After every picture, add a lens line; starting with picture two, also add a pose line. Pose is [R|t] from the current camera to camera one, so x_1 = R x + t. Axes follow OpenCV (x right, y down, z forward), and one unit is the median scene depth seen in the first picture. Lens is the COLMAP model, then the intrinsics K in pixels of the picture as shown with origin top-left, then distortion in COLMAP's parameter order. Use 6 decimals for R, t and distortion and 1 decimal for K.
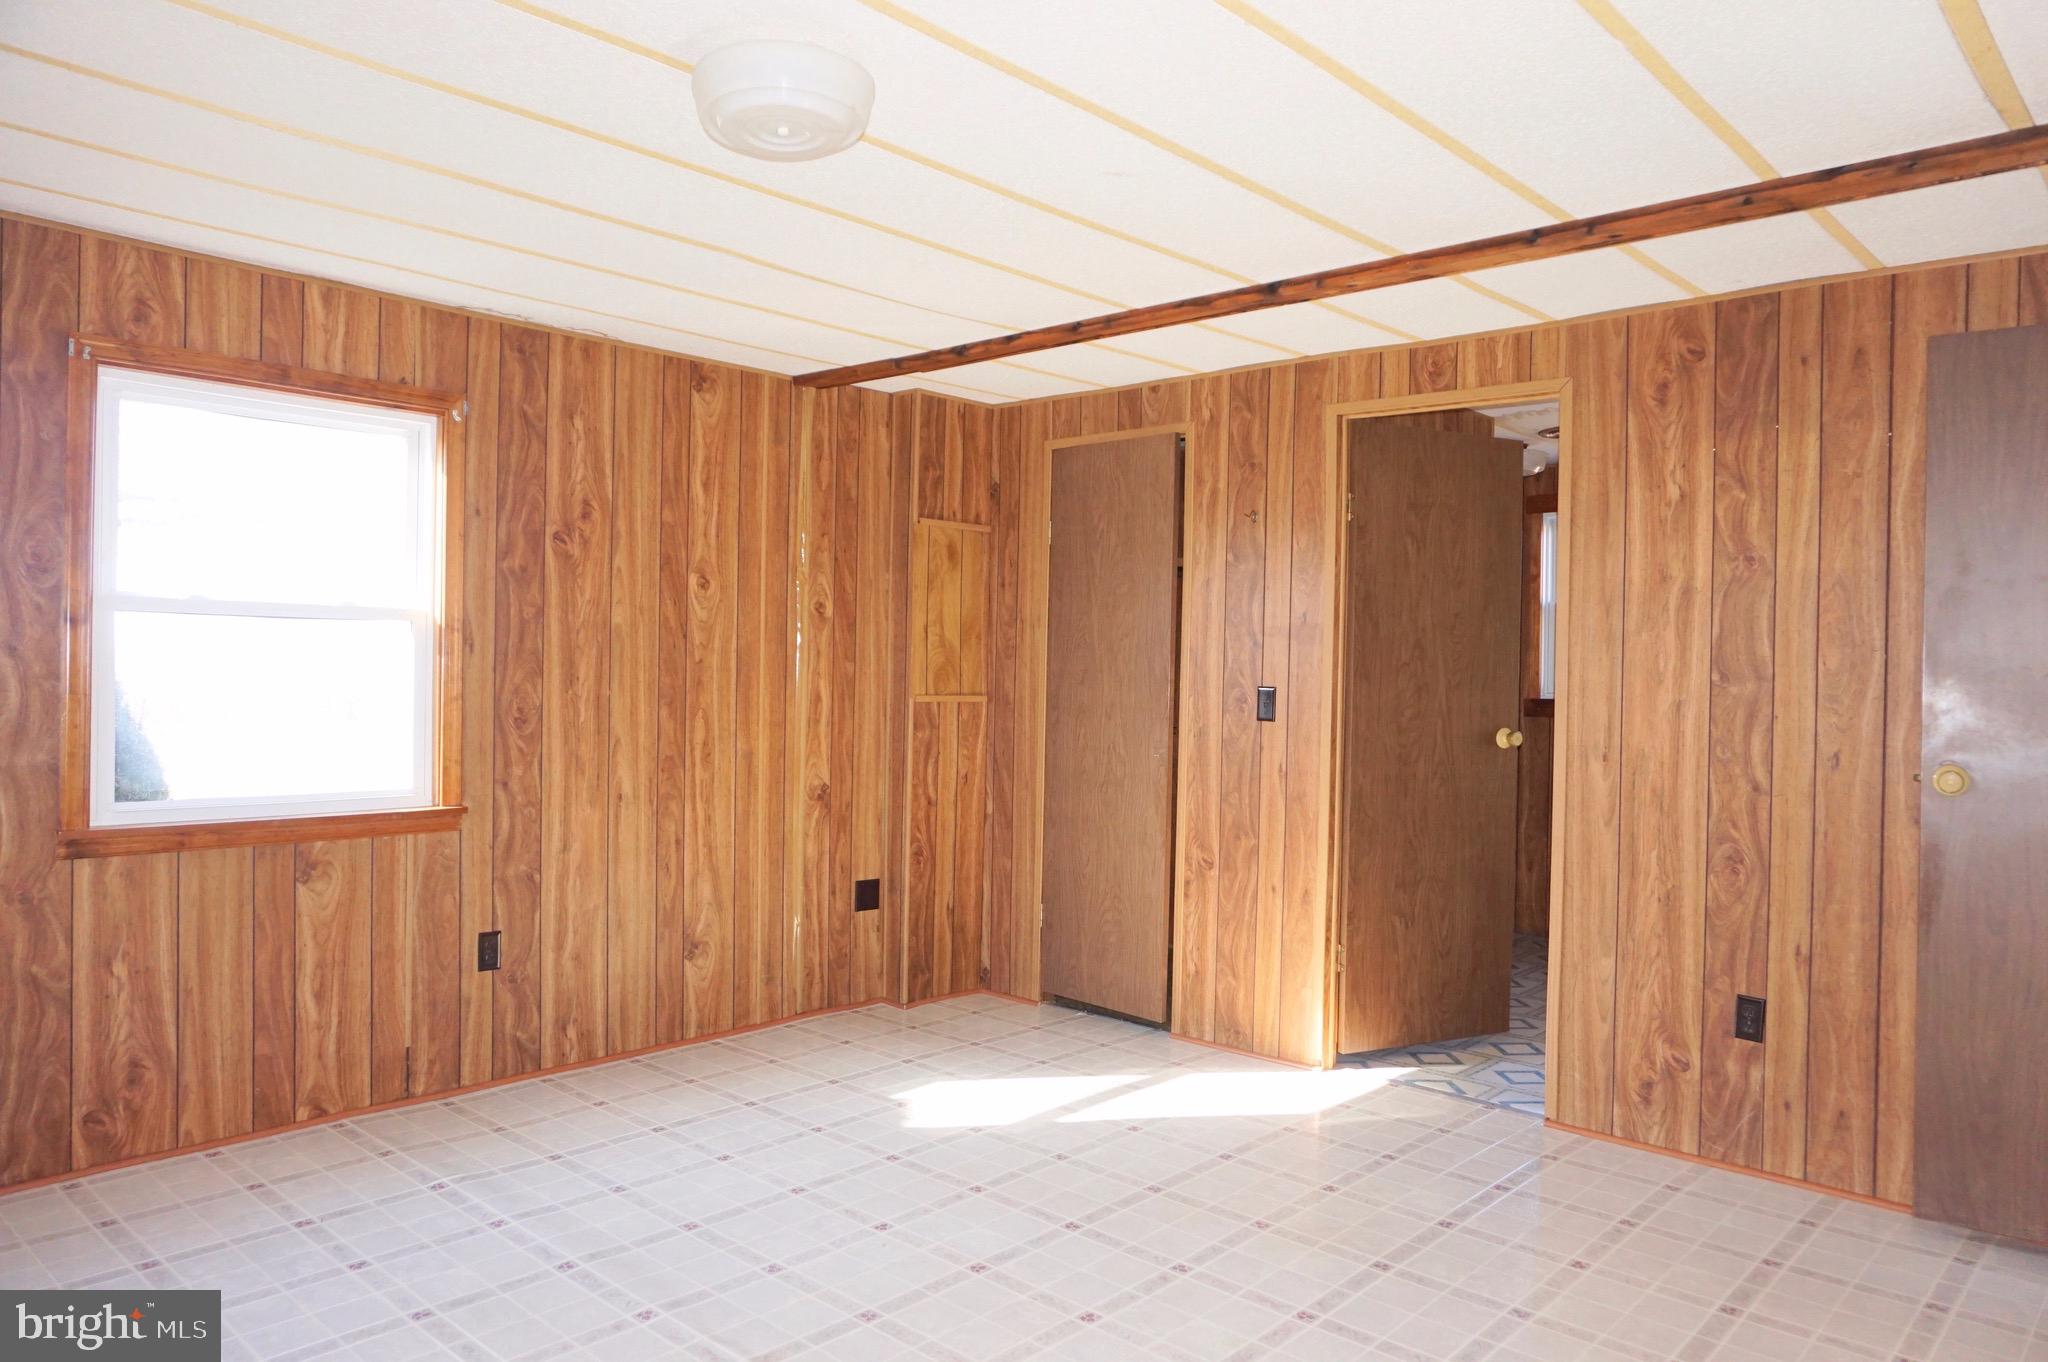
lens RADIAL K [[1378.4, 0, 1032.6], [0, 1378.4, 684.3], [0, 0, 1]] dist [-0.048219, 0.037101]
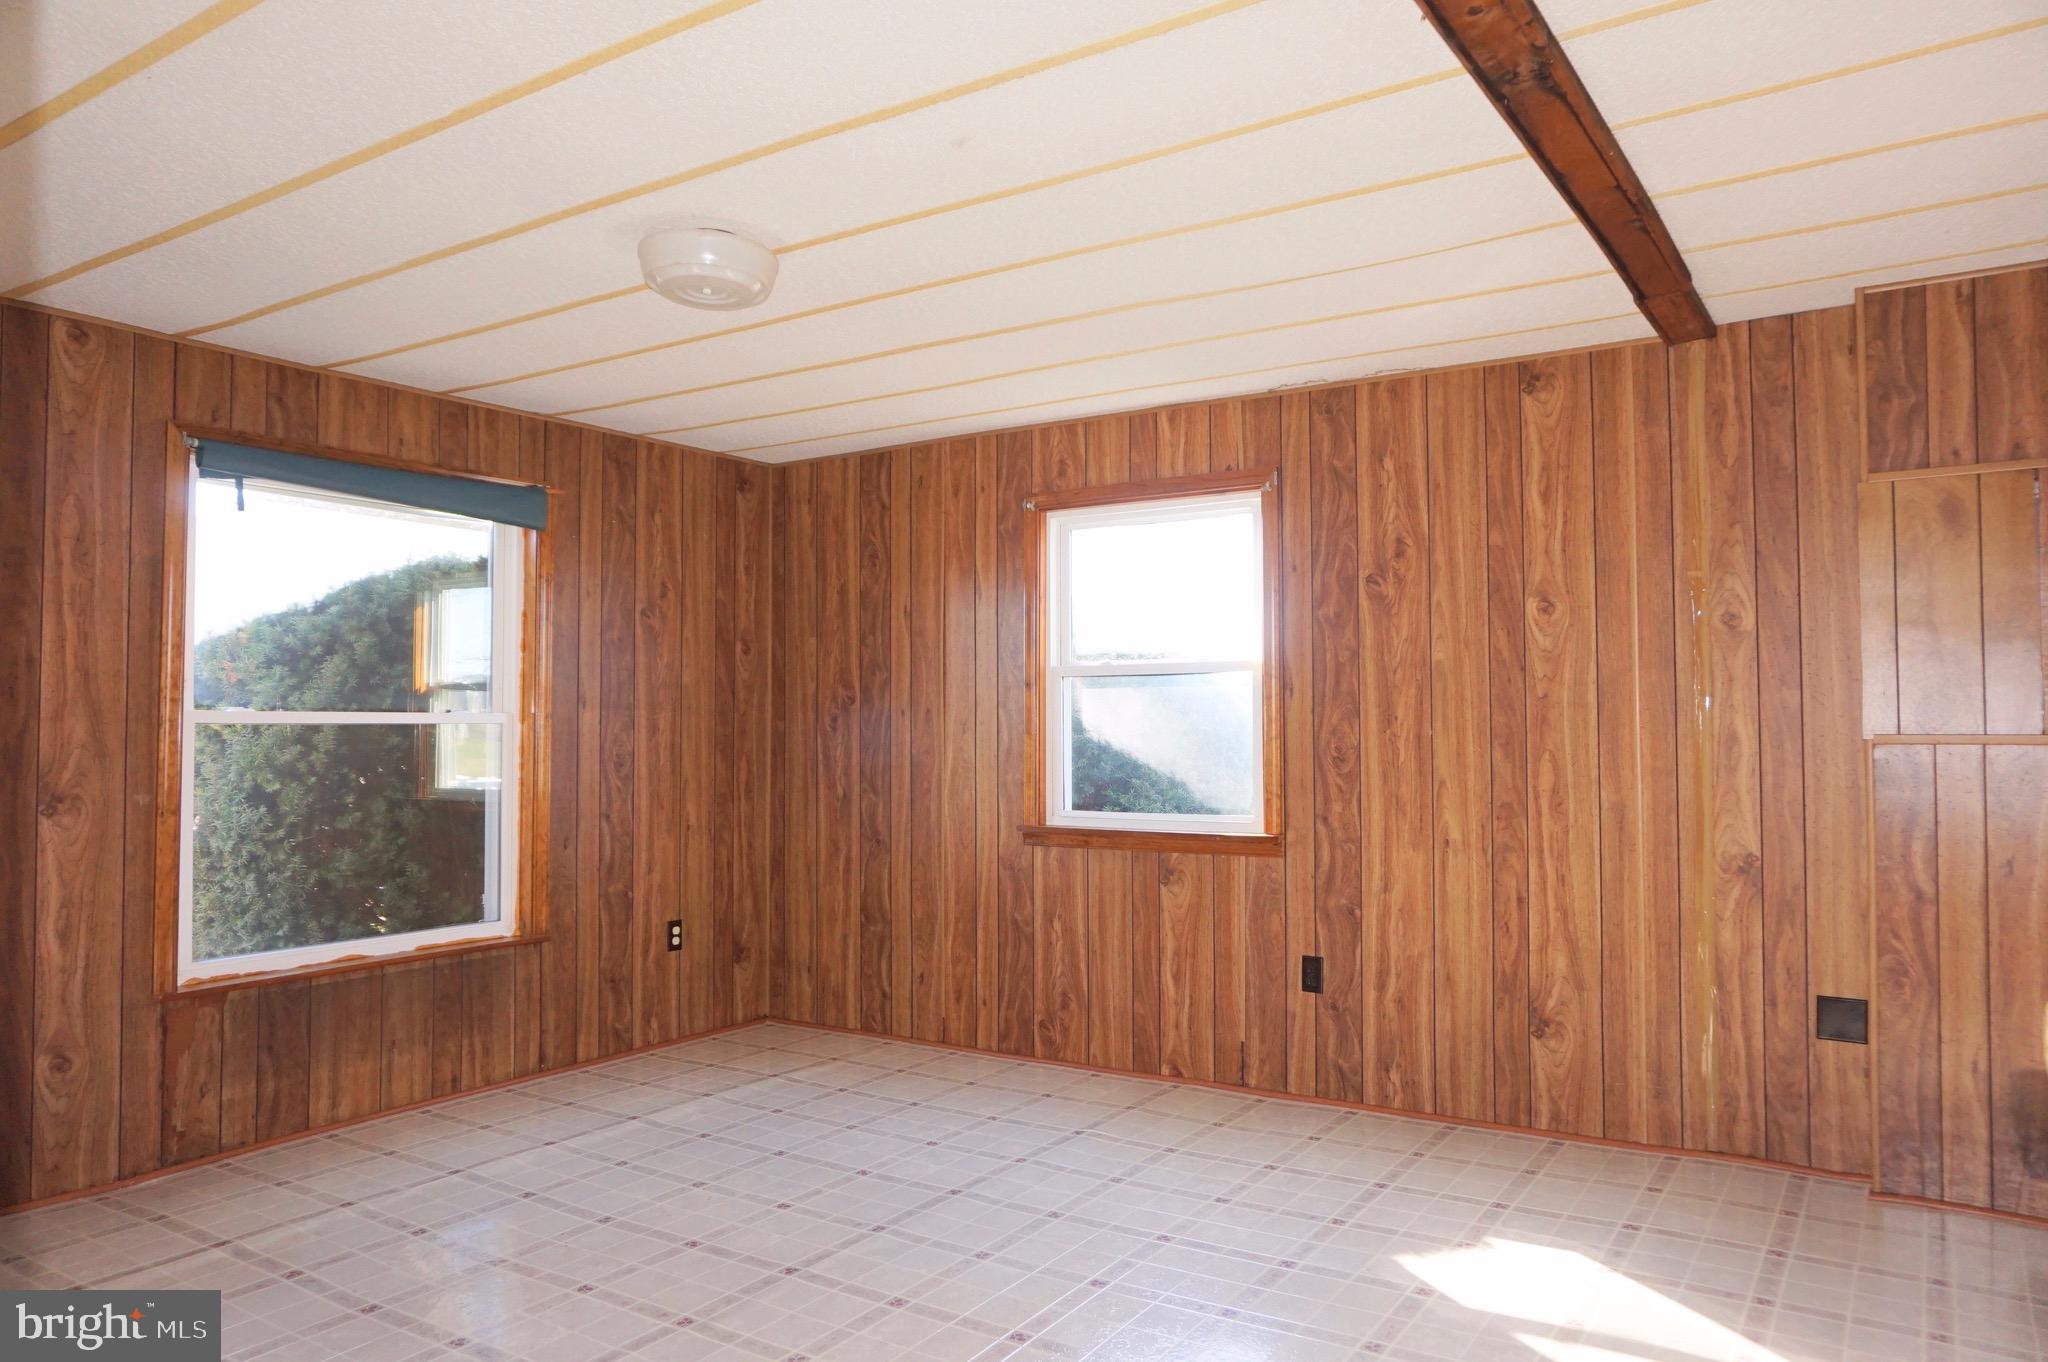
lens RADIAL K [[1378.4, 0, 1032.6], [0, 1378.4, 684.3], [0, 0, 1]] dist [-0.048219, 0.037101]
pose [[0.167075, -0.046633, -0.984841, 0.609482], [-0.000854, 0.998874, -0.047442, 0.018653], [0.985944, 0.008767, 0.166847, 0.576914]]
